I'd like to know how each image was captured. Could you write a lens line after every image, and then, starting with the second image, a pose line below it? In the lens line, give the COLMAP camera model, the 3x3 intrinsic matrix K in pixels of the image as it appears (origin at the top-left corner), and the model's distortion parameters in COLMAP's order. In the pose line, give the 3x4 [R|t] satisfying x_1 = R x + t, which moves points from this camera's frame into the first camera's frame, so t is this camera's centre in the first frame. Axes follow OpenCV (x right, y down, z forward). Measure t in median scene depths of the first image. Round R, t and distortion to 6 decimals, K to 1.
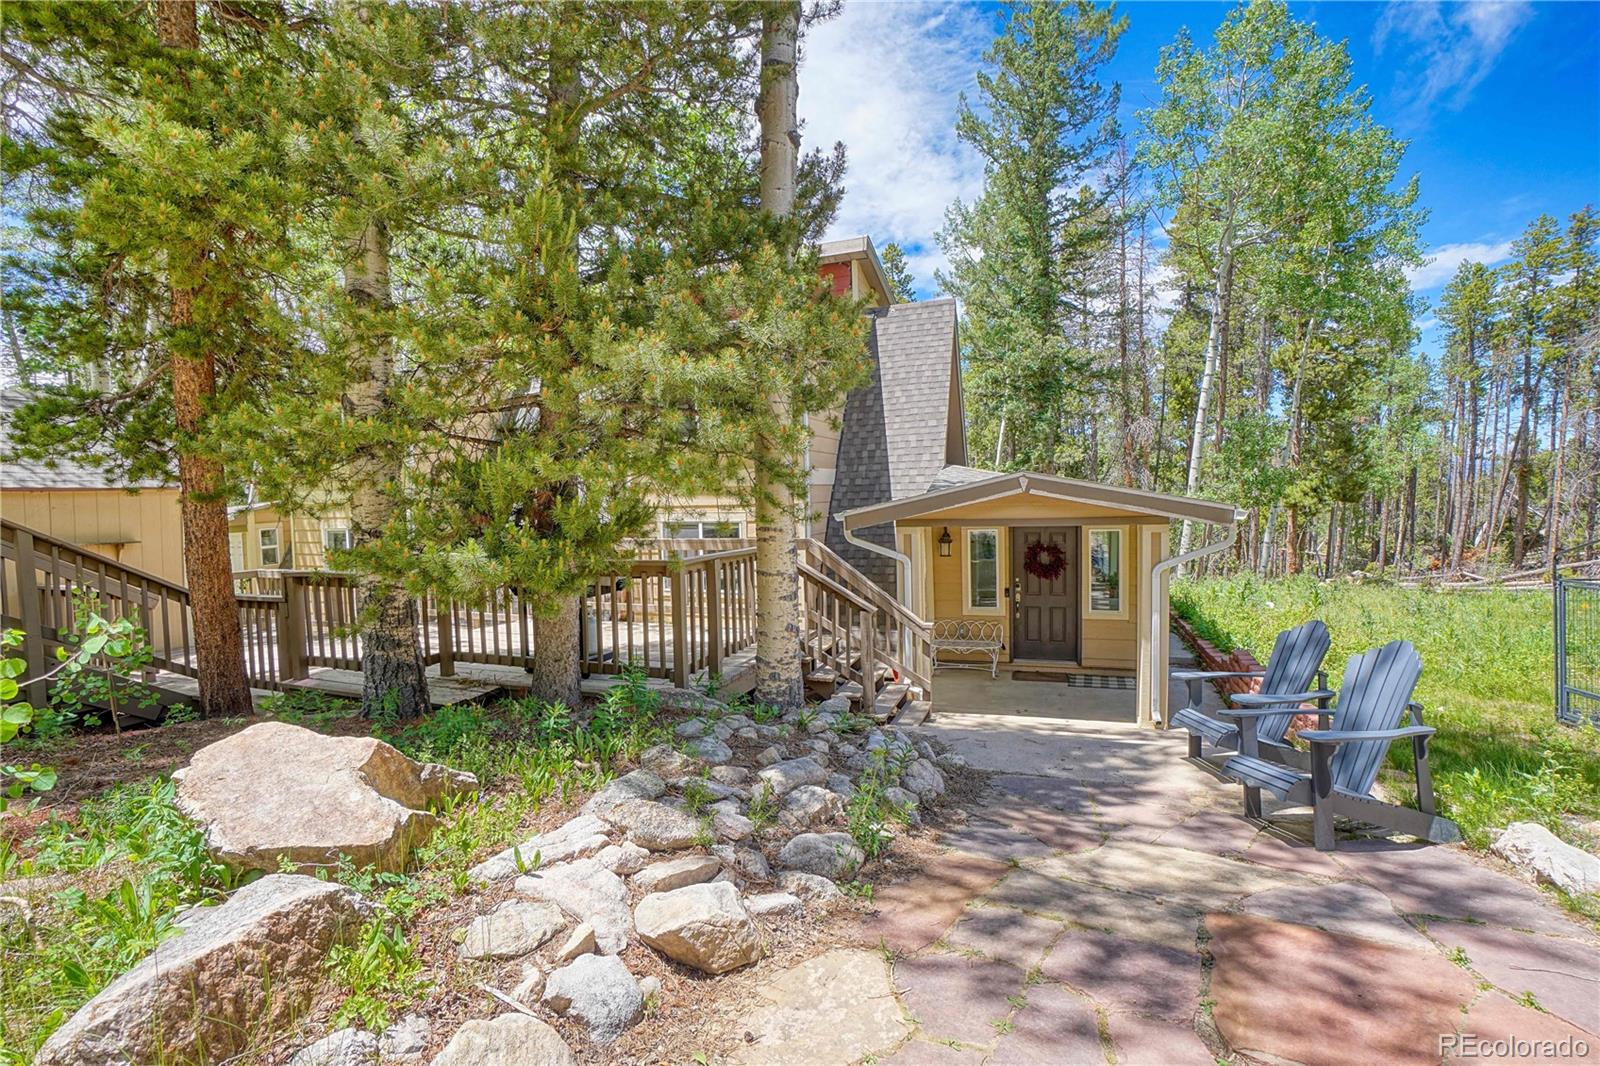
lens RADIAL K [[706.1, 0, 806.2], [0, 706.1, 537.0], [0, 0, 1]] dist [-0.007413, 0.000333]
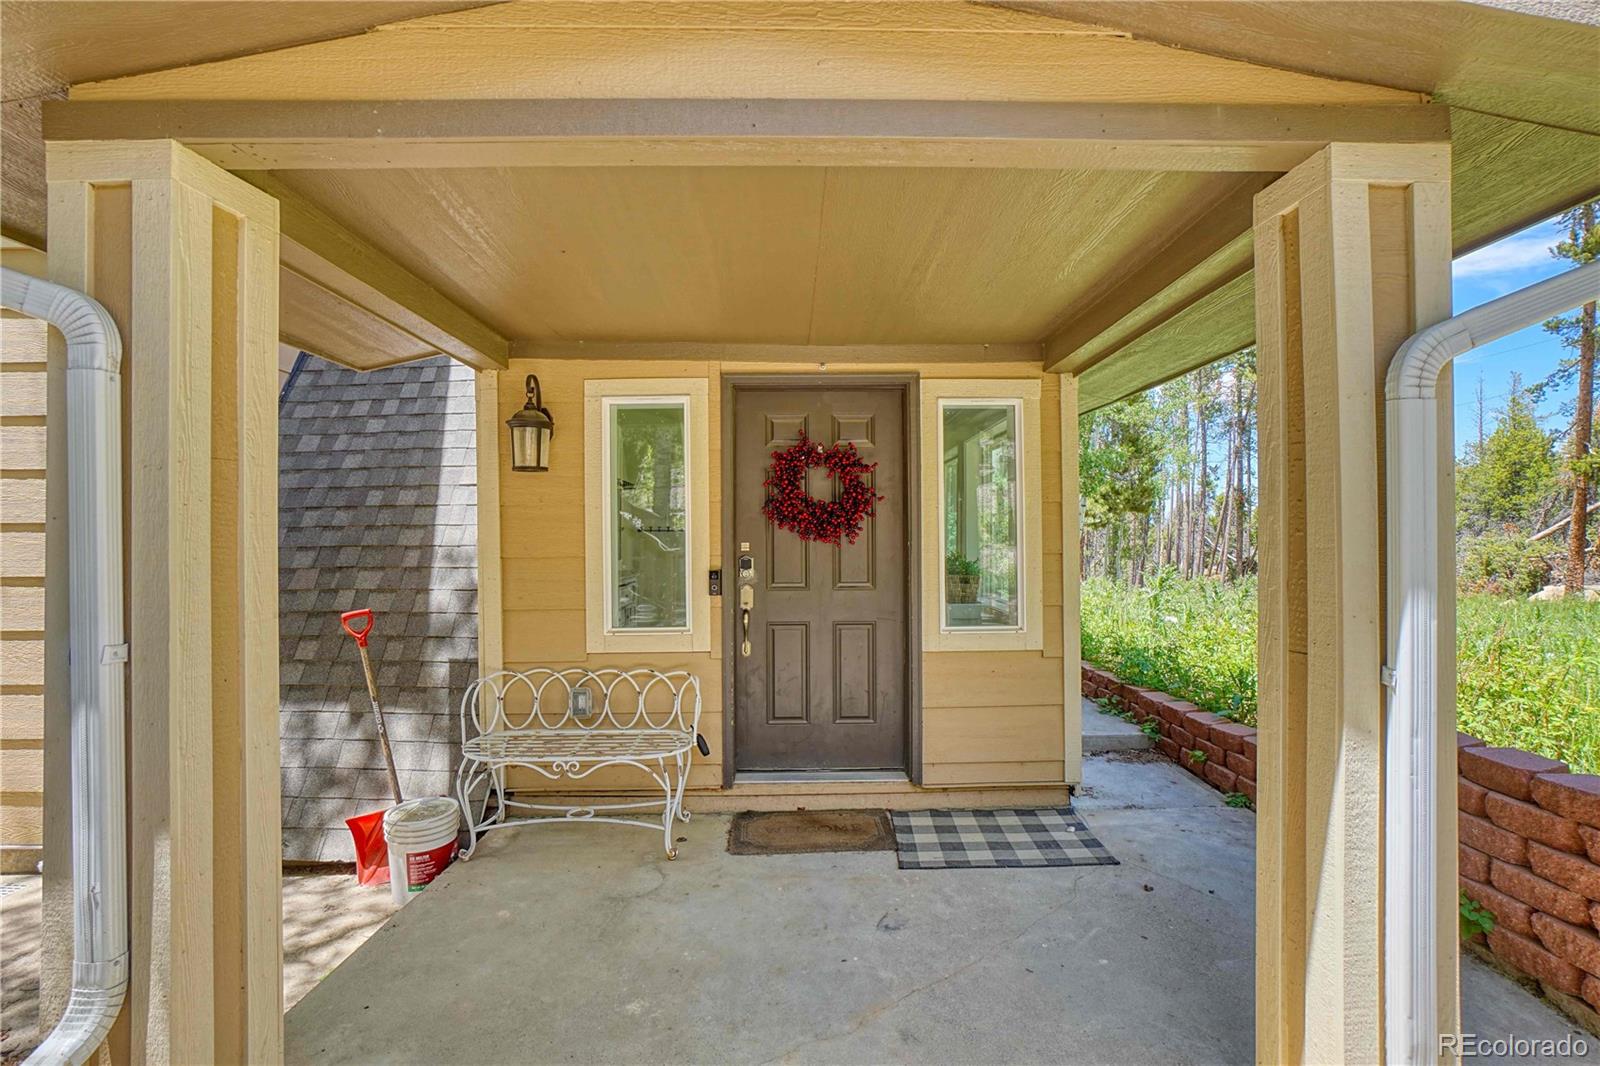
lens RADIAL K [[706.1, 0, 802.5], [0, 706.1, 538.8], [0, 0, 1]] dist [-0.007413, 0.000333]
pose [[0.941392, 0.019629, 0.336742, 0.209472], [0.005004, 0.997383, -0.072127, 0.083347], [-0.337276, 0.069585, 0.938830, 0.666716]]
